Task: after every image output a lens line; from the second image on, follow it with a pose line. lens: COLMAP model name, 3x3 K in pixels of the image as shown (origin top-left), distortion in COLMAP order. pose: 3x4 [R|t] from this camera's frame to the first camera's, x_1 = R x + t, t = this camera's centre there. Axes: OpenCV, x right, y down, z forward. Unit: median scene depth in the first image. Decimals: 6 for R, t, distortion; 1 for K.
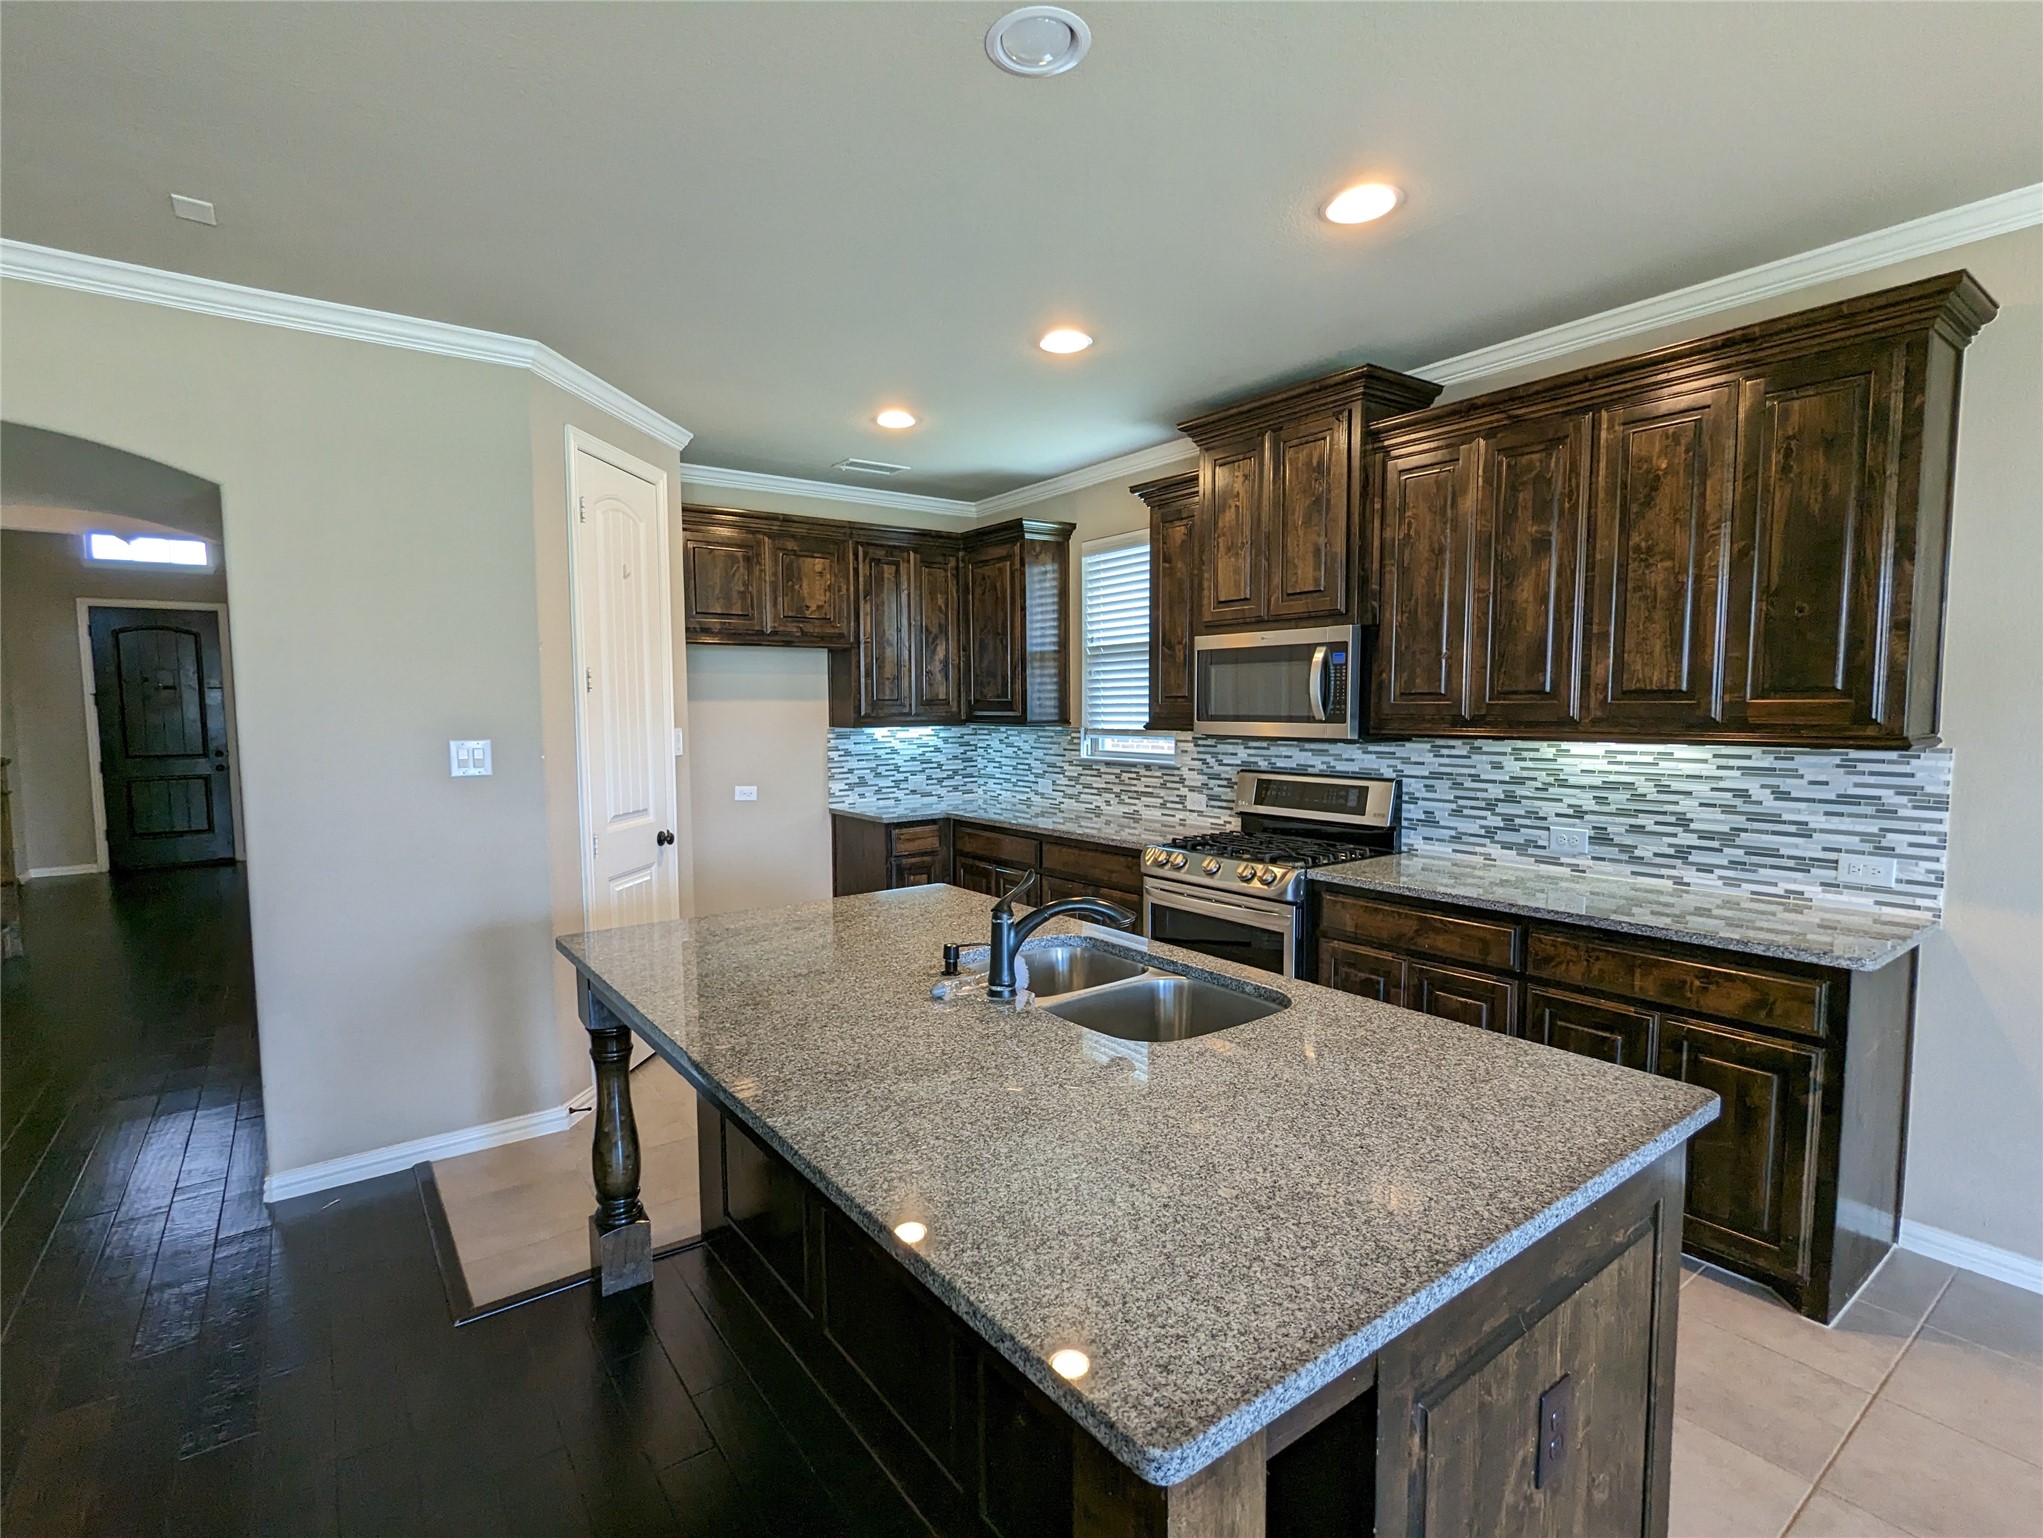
lens RADIAL K [[971.8, 0, 994.1], [0, 971.8, 780.1], [0, 0, 1]] dist [-0.014151, 0.008216]
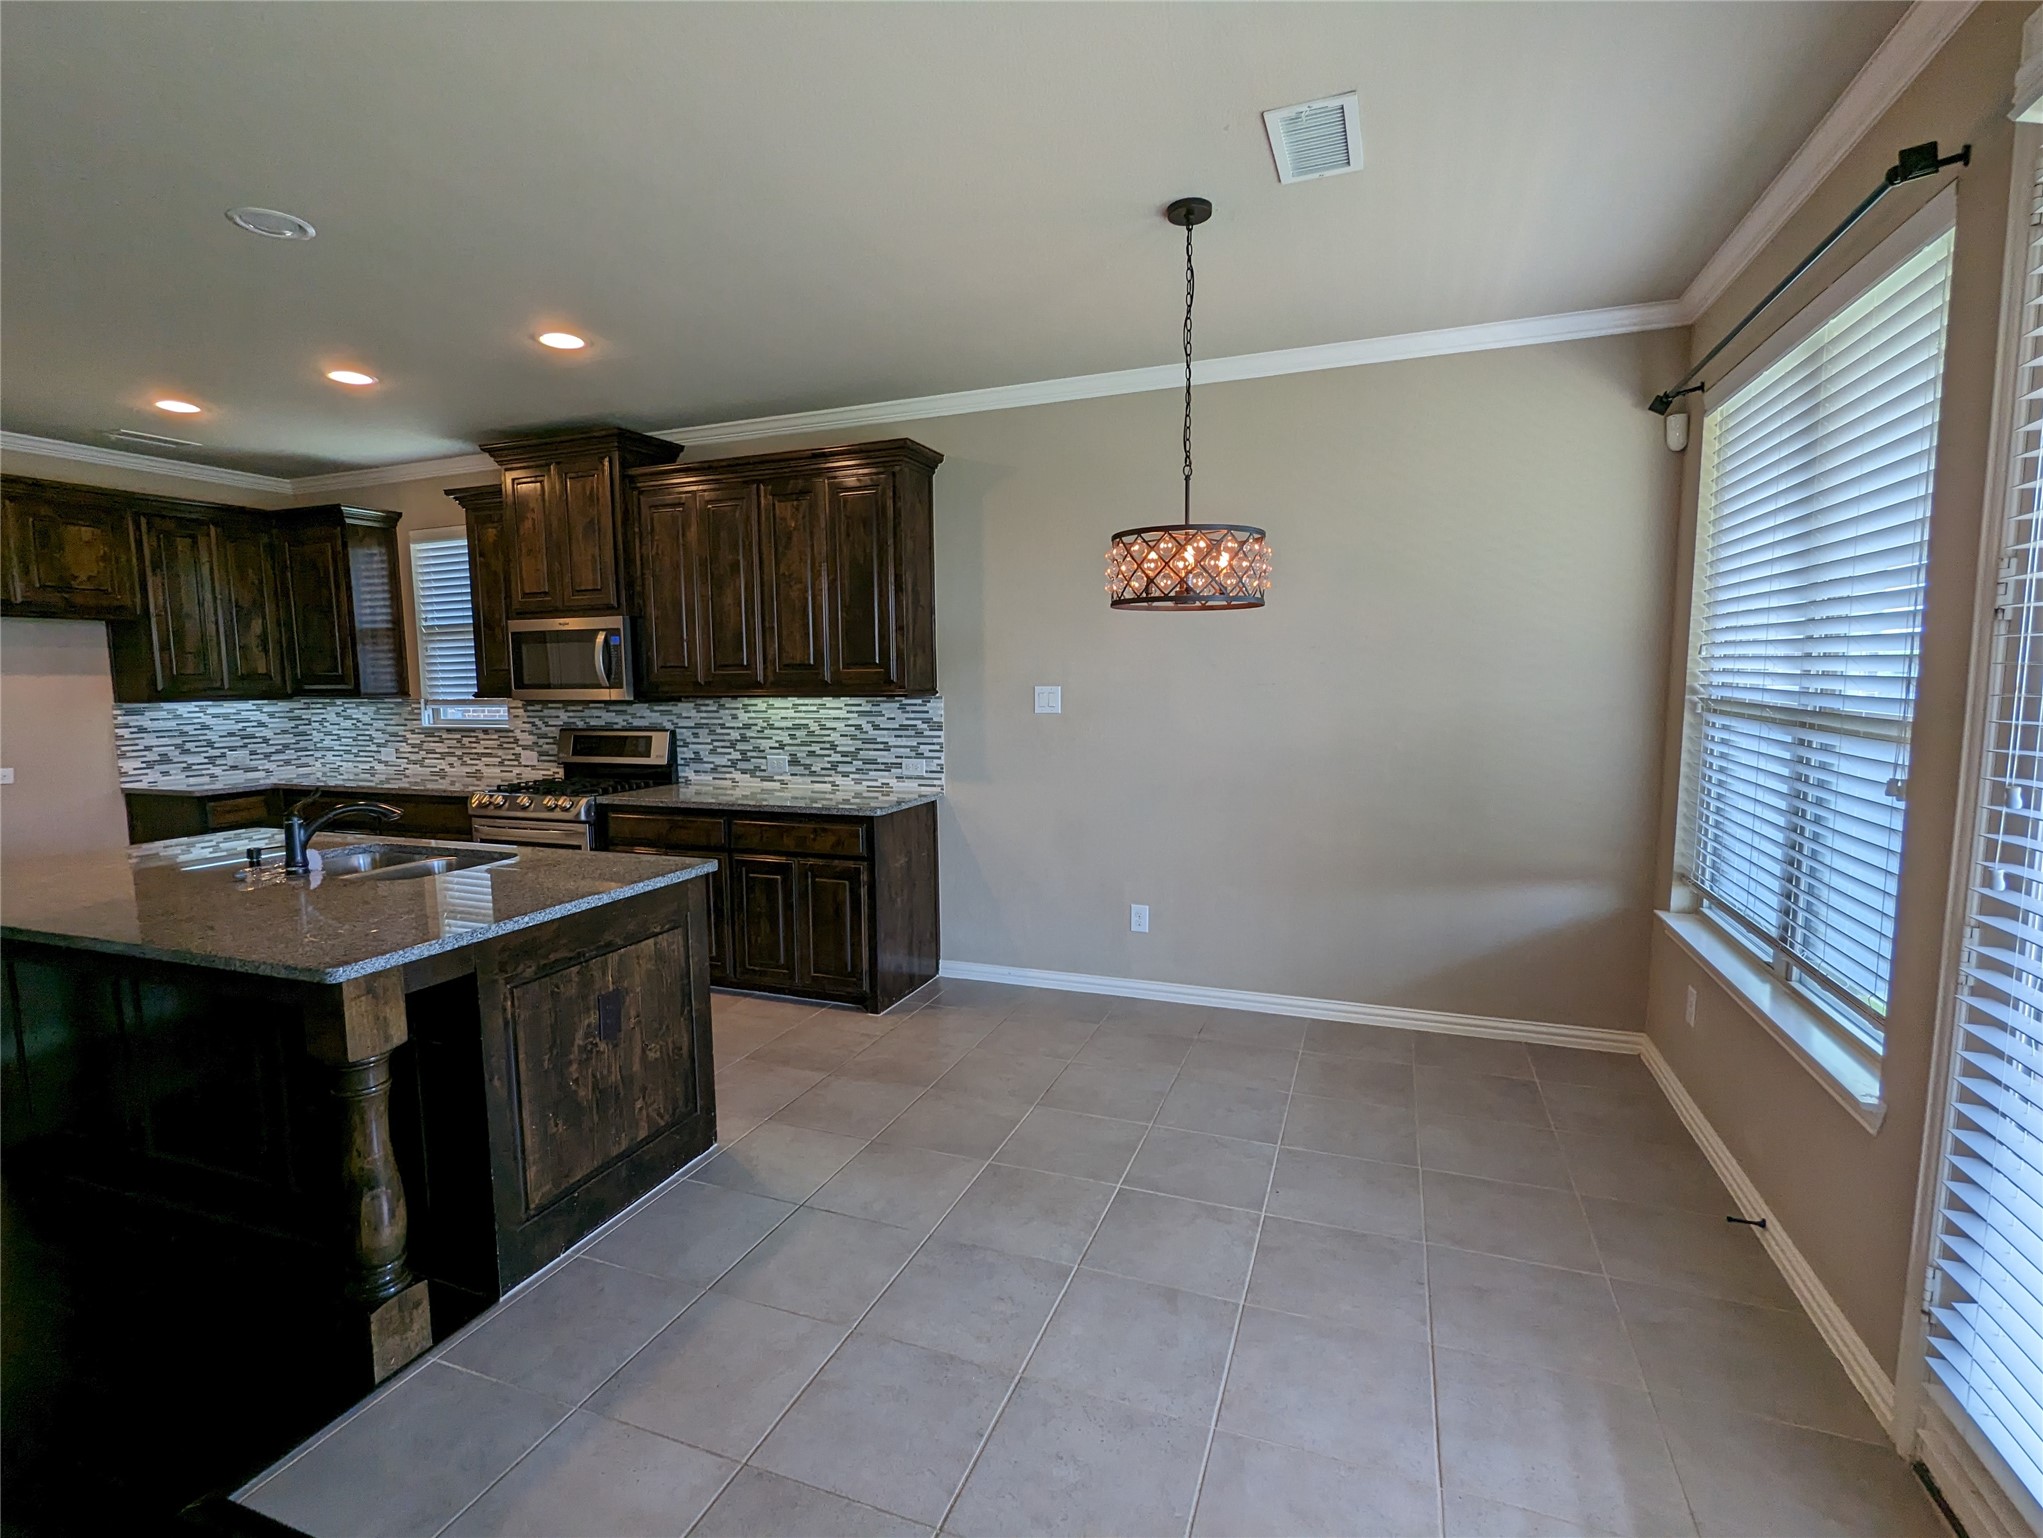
lens RADIAL K [[971.8, 0, 1013.7], [0, 971.8, 779.7], [0, 0, 1]] dist [-0.014151, 0.008216]
pose [[0.834211, -0.061073, 0.548053, 0.063714], [0.049256, 0.998128, 0.036253, 0.044785], [-0.549241, -0.003247, 0.835657, -0.420139]]
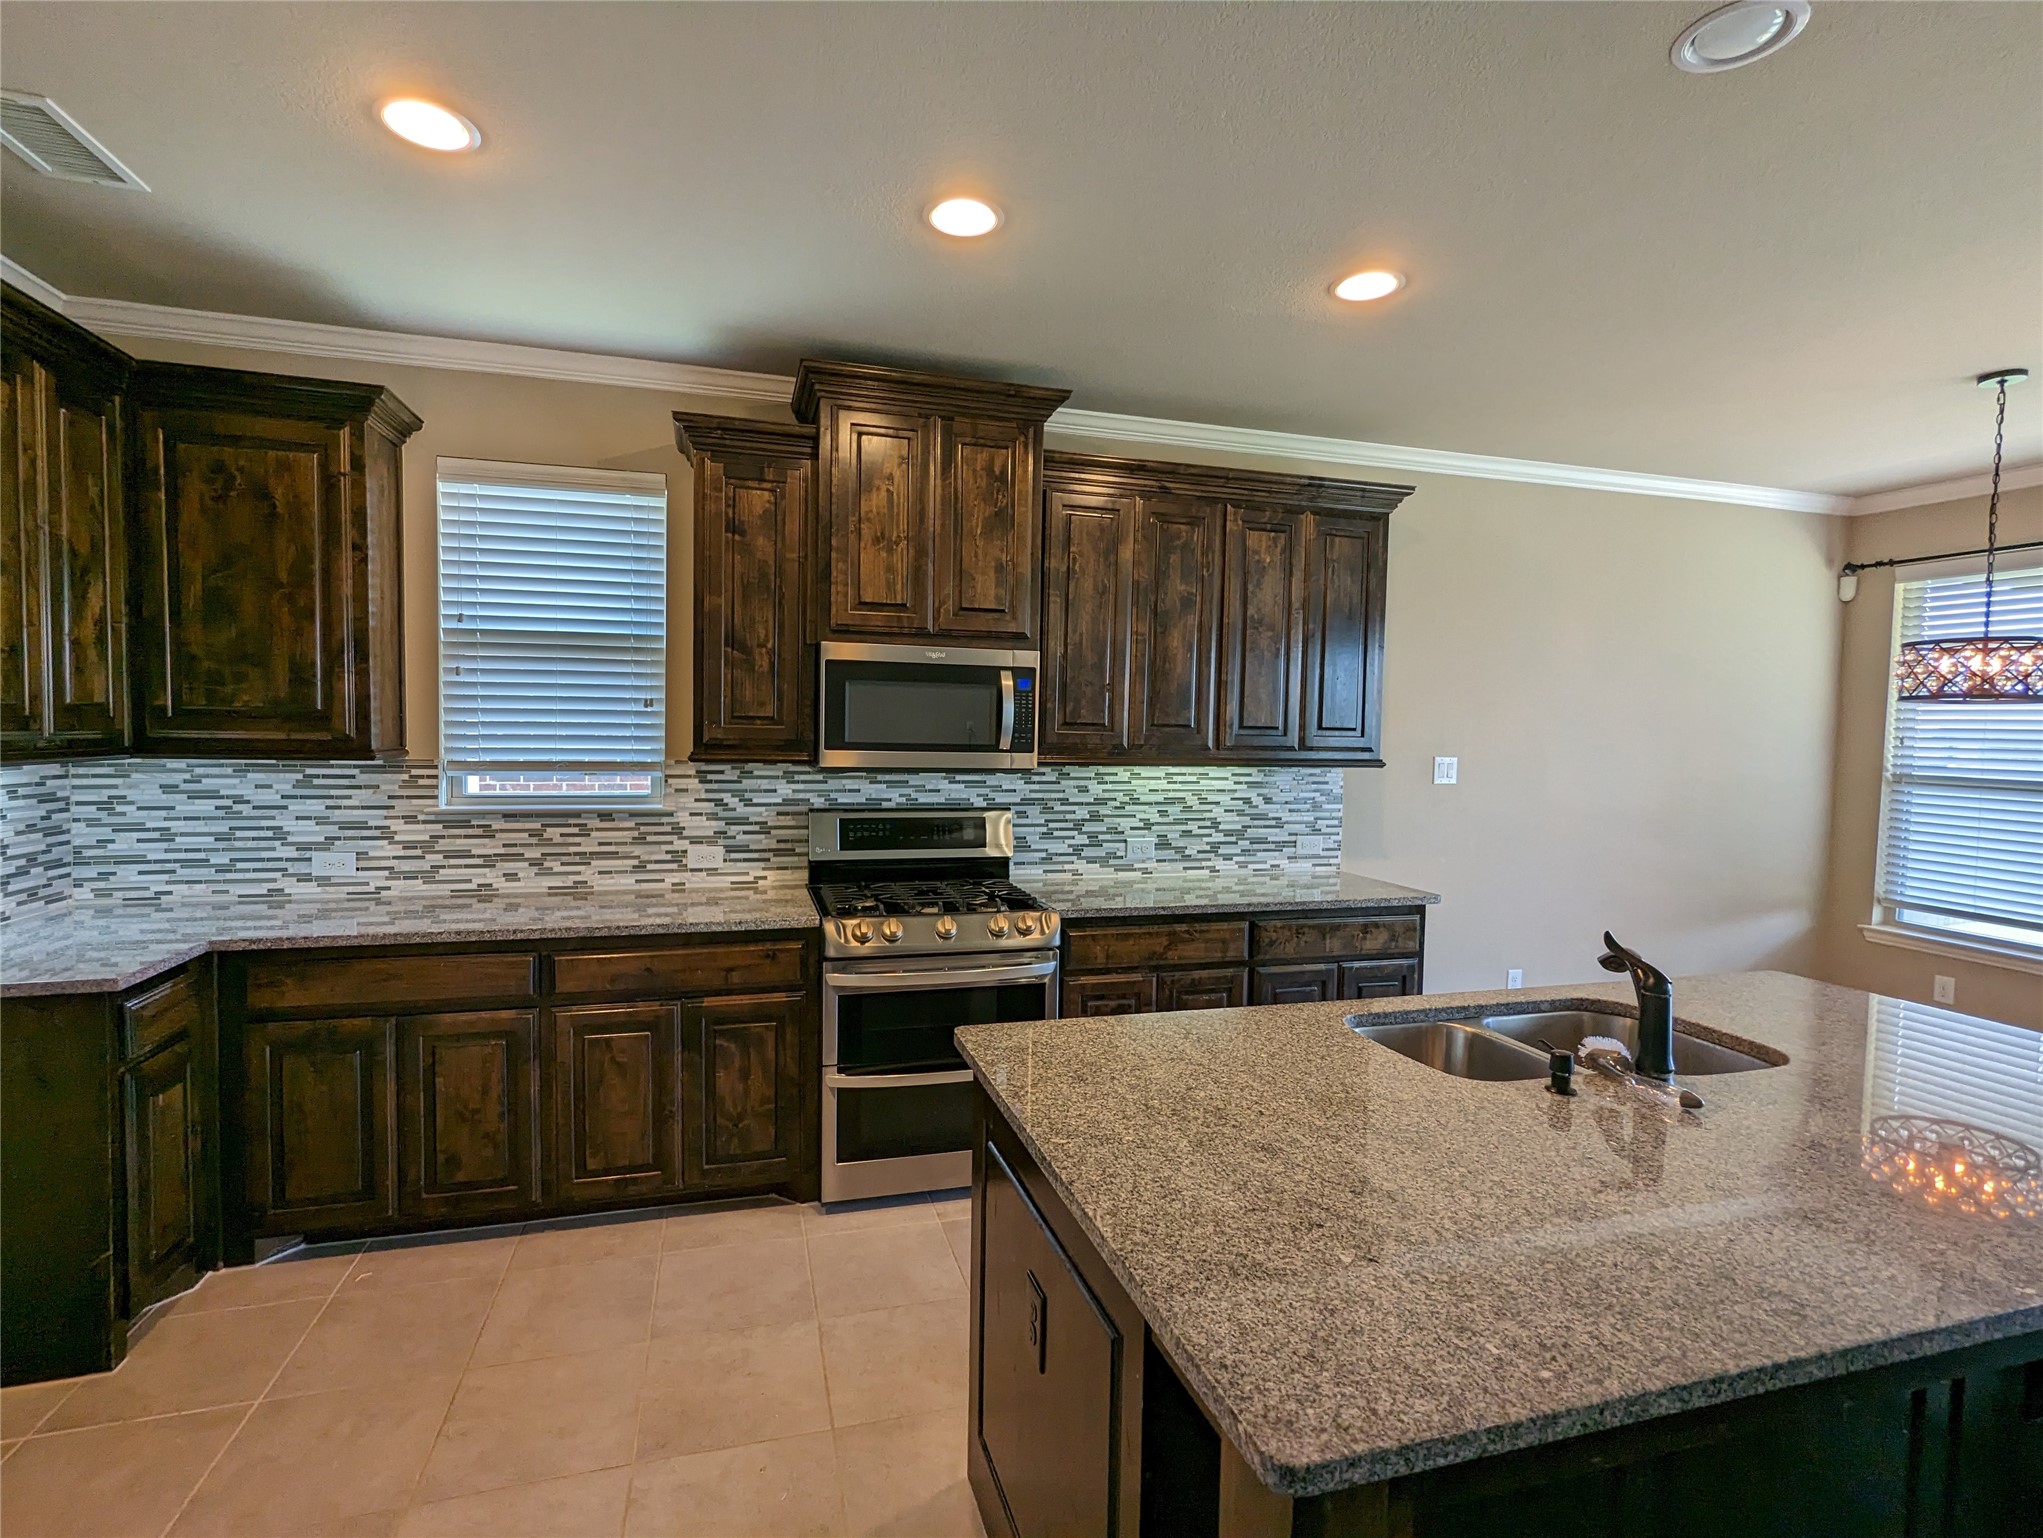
lens RADIAL K [[971.8, 0, 1032.1], [0, 971.8, 780.6], [0, 0, 1]] dist [-0.014151, 0.008216]
pose [[0.327789, -0.040559, 0.943880, -0.524614], [0.052856, 0.998301, 0.024541, -0.052804], [-0.943271, 0.041845, 0.329376, 0.656825]]
